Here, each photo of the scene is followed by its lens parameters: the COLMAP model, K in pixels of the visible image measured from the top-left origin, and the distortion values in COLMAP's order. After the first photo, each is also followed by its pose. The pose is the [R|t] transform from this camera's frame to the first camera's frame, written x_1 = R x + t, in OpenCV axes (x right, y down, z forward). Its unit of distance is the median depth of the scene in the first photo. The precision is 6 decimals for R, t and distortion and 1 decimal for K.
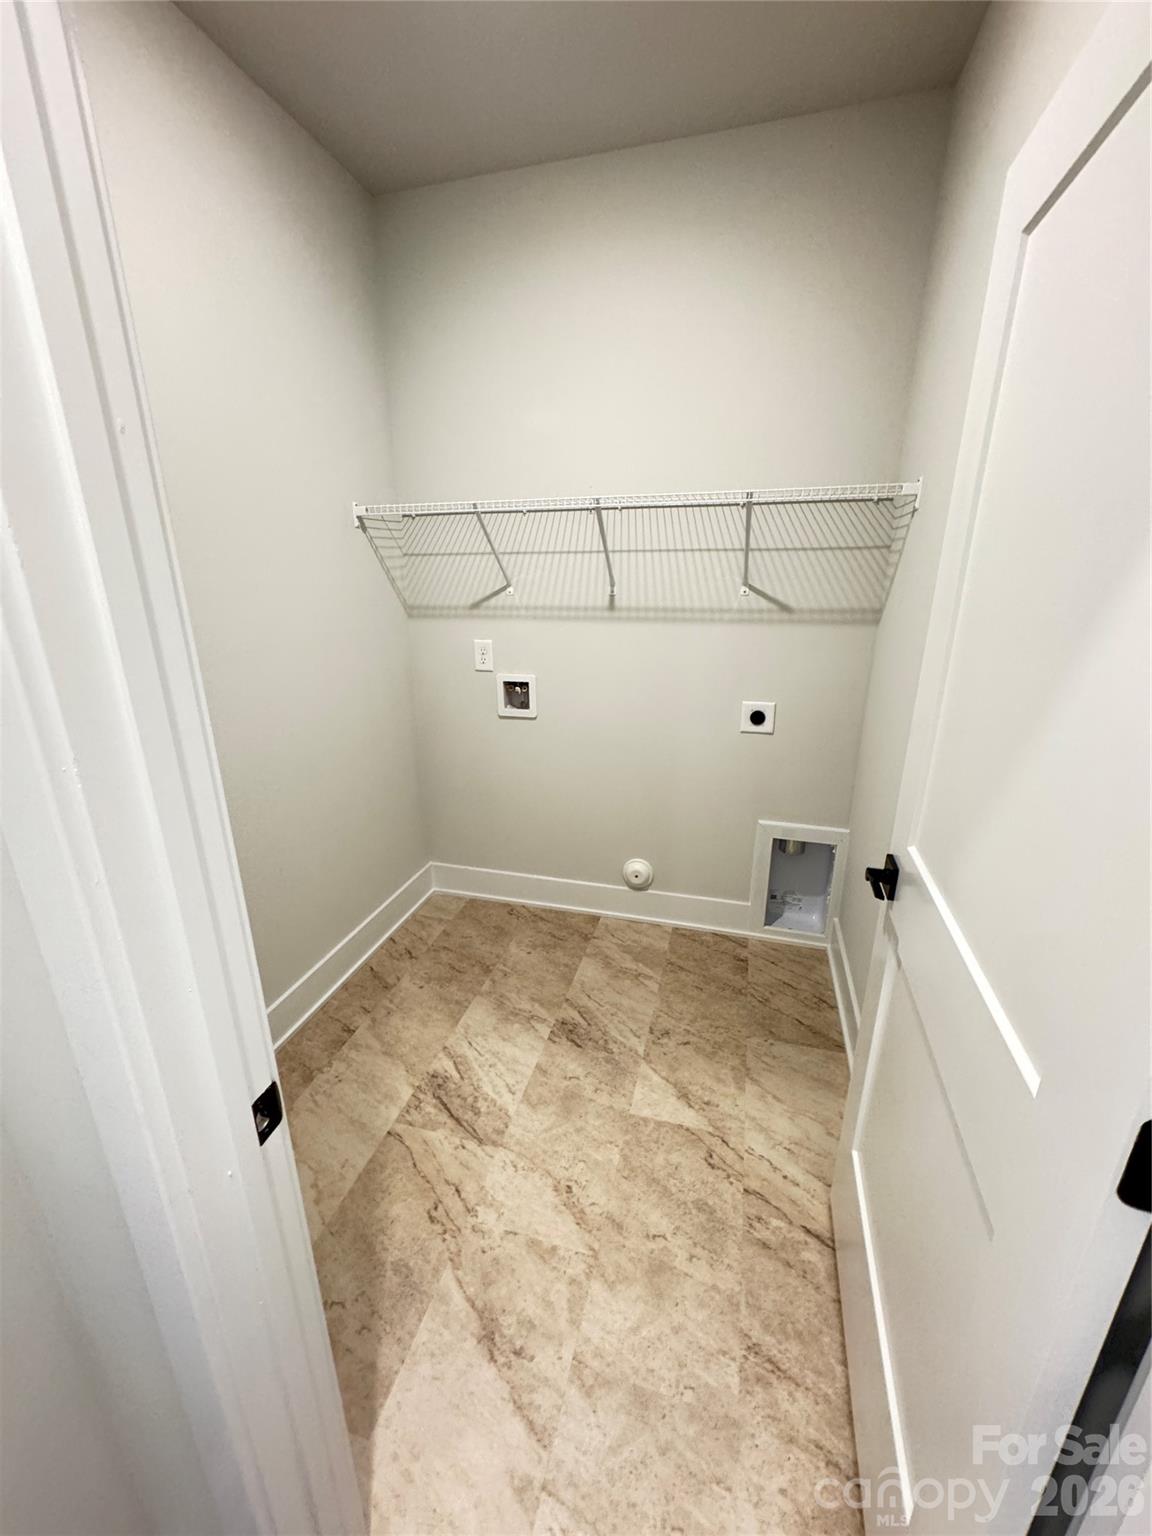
lens RADIAL K [[613.7, 0, 576.8], [0, 613.7, 770.3], [0, 0, 1]] dist [0.001584, 0.000116]
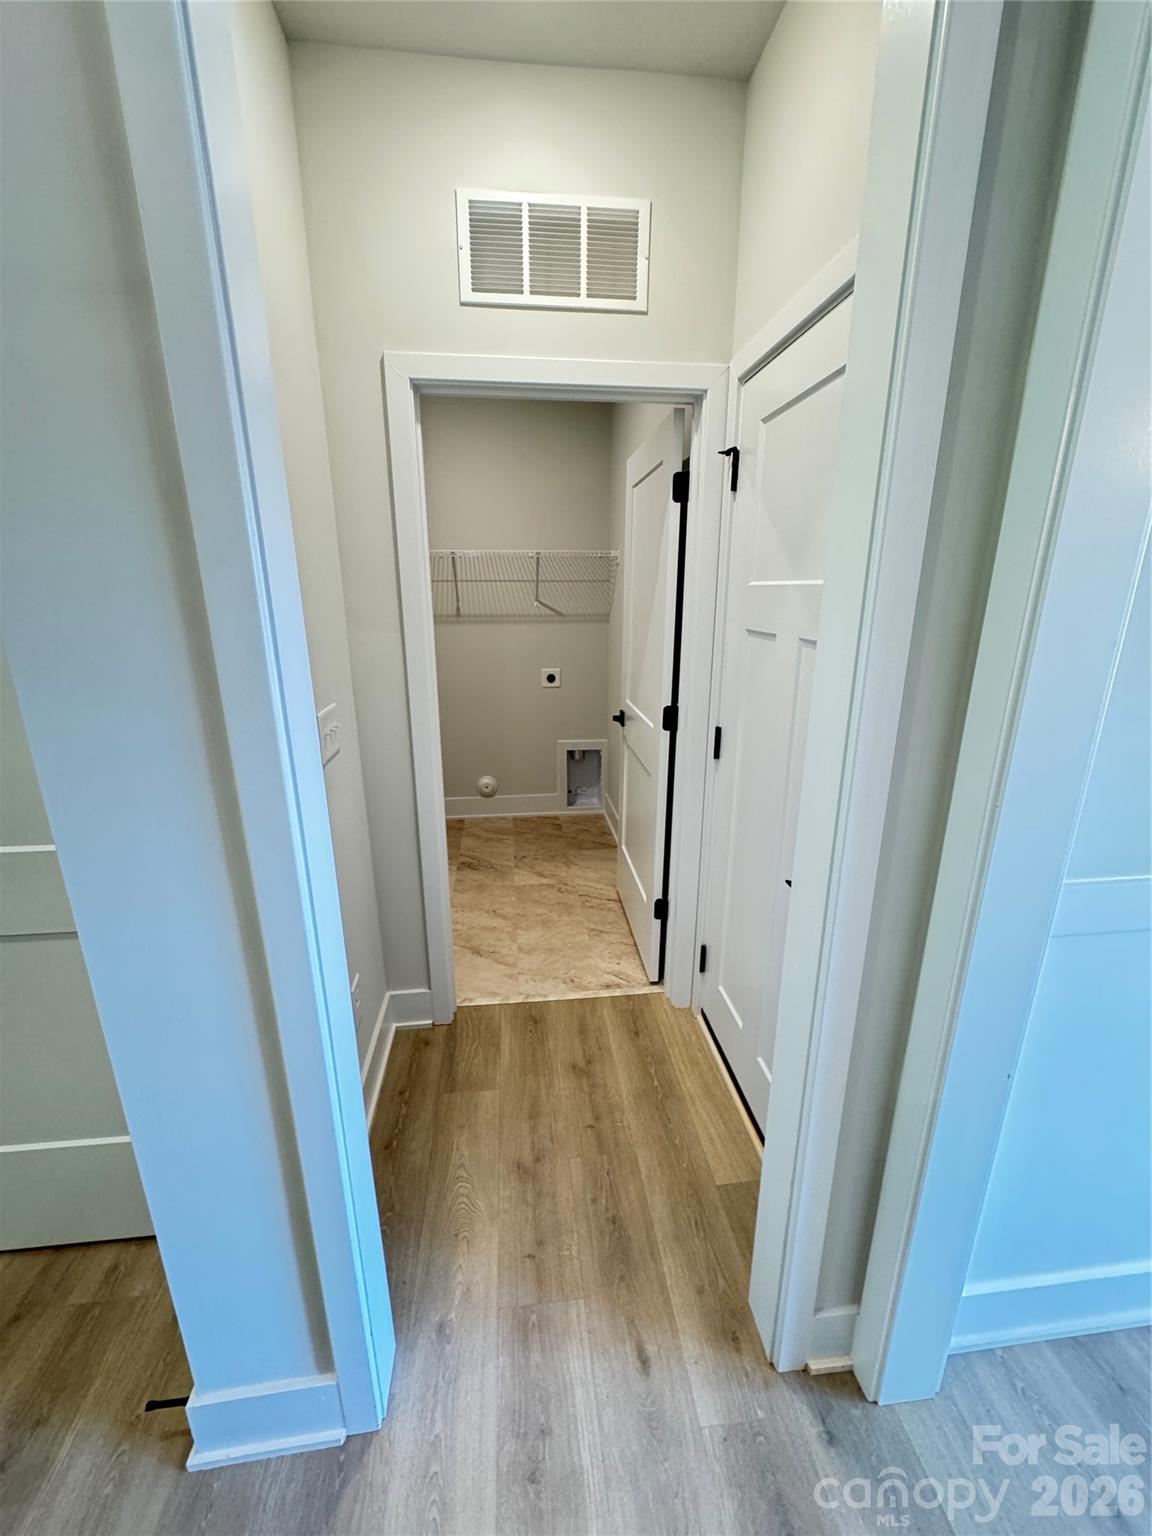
lens RADIAL K [[613.7, 0, 576.8], [0, 613.7, 770.3], [0, 0, 1]] dist [0.001584, 0.000116]
pose [[0.926813, -0.100944, 0.361702, -0.301515], [0.112851, 0.993541, -0.011889, 0.210559], [-0.358166, 0.051837, 0.932218, -0.645176]]
